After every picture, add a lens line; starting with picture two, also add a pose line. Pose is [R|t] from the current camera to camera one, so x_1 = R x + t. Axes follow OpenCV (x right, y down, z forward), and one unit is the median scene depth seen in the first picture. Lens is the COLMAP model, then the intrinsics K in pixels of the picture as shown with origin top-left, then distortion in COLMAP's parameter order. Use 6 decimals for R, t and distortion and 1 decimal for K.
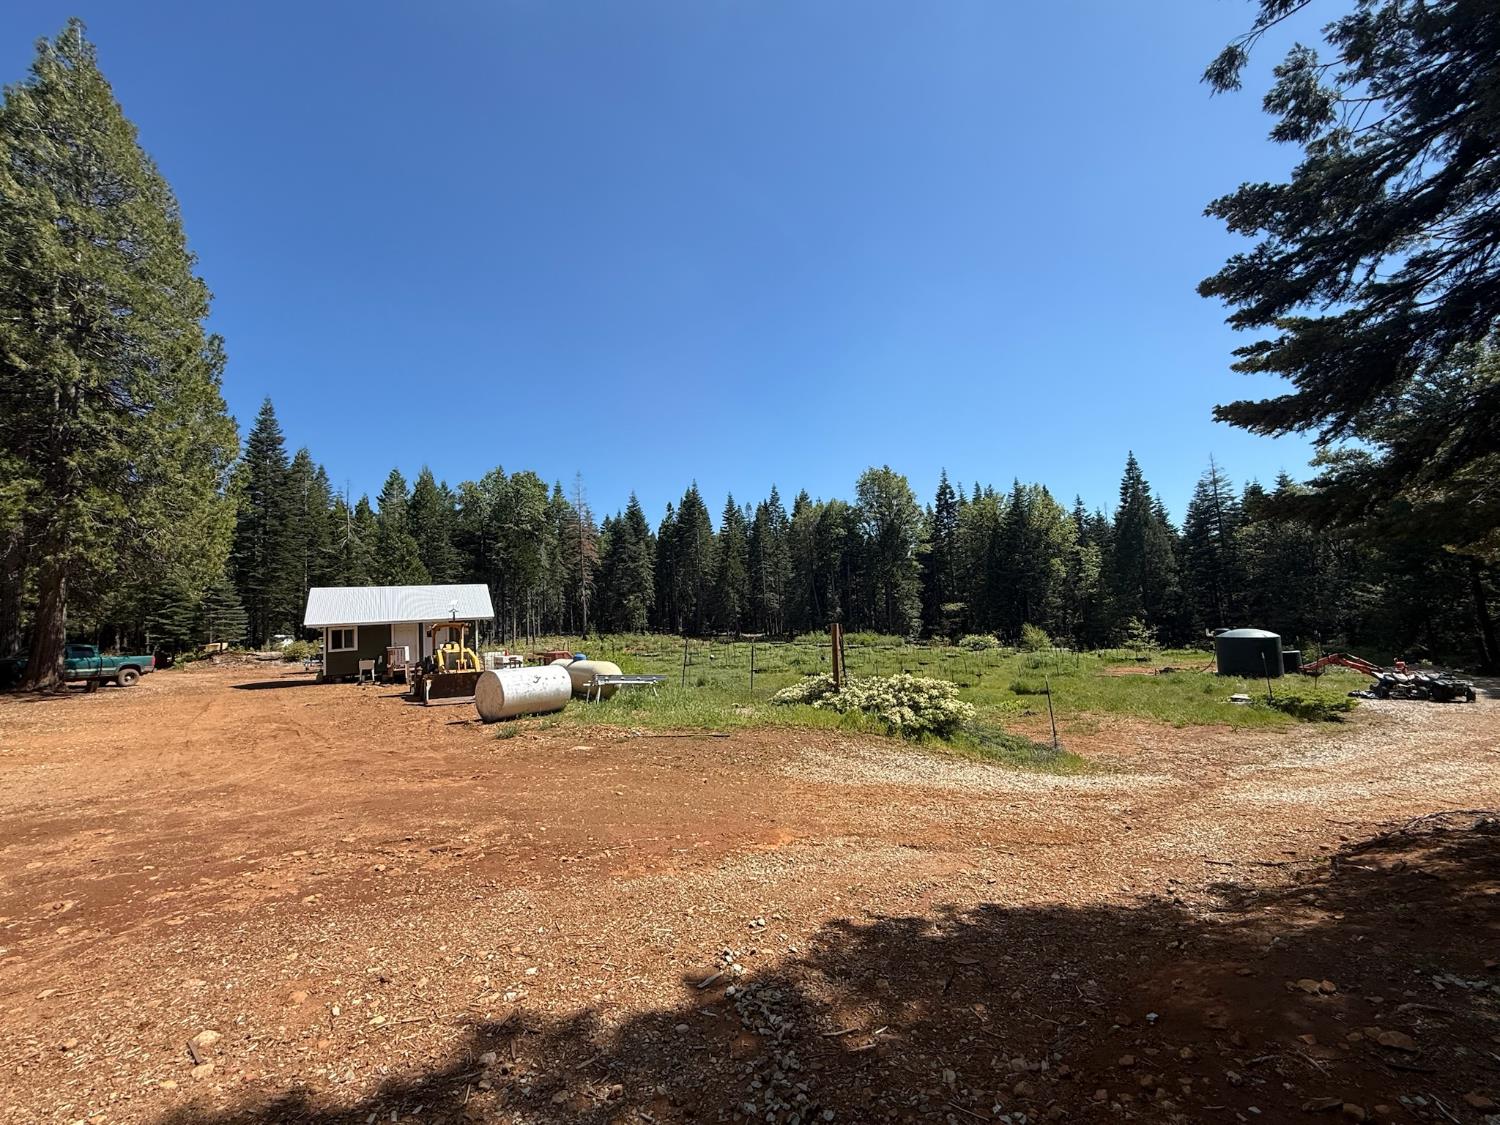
lens RADIAL K [[633.7, 0, 742.4], [0, 633.7, 564.4], [0, 0, 1]] dist [-0.000516, -0.000100]
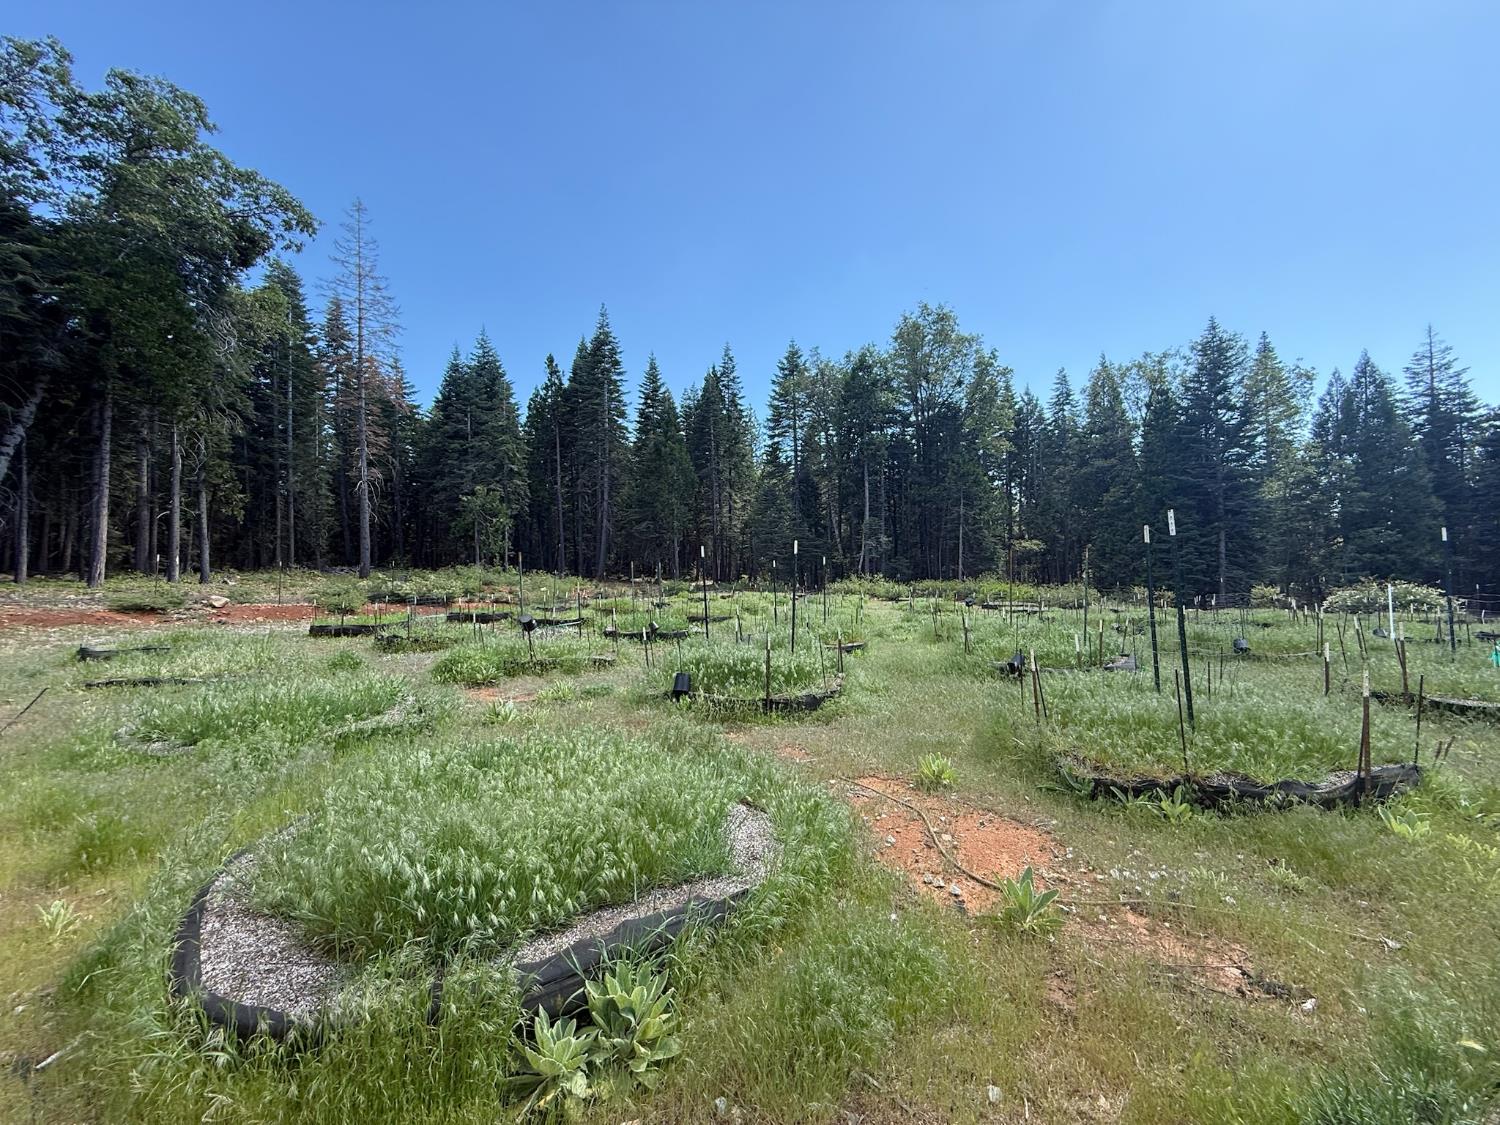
lens RADIAL K [[604.7, 0, 747.3], [0, 604.7, 562.5], [0, 0, 1]] dist [0.000957, -0.000212]
pose [[0.968115, 0.039111, 0.247435, -0.094973], [-0.054474, 0.996969, 0.055547, 0.071596], [-0.244513, -0.067254, 0.967311, 0.534748]]
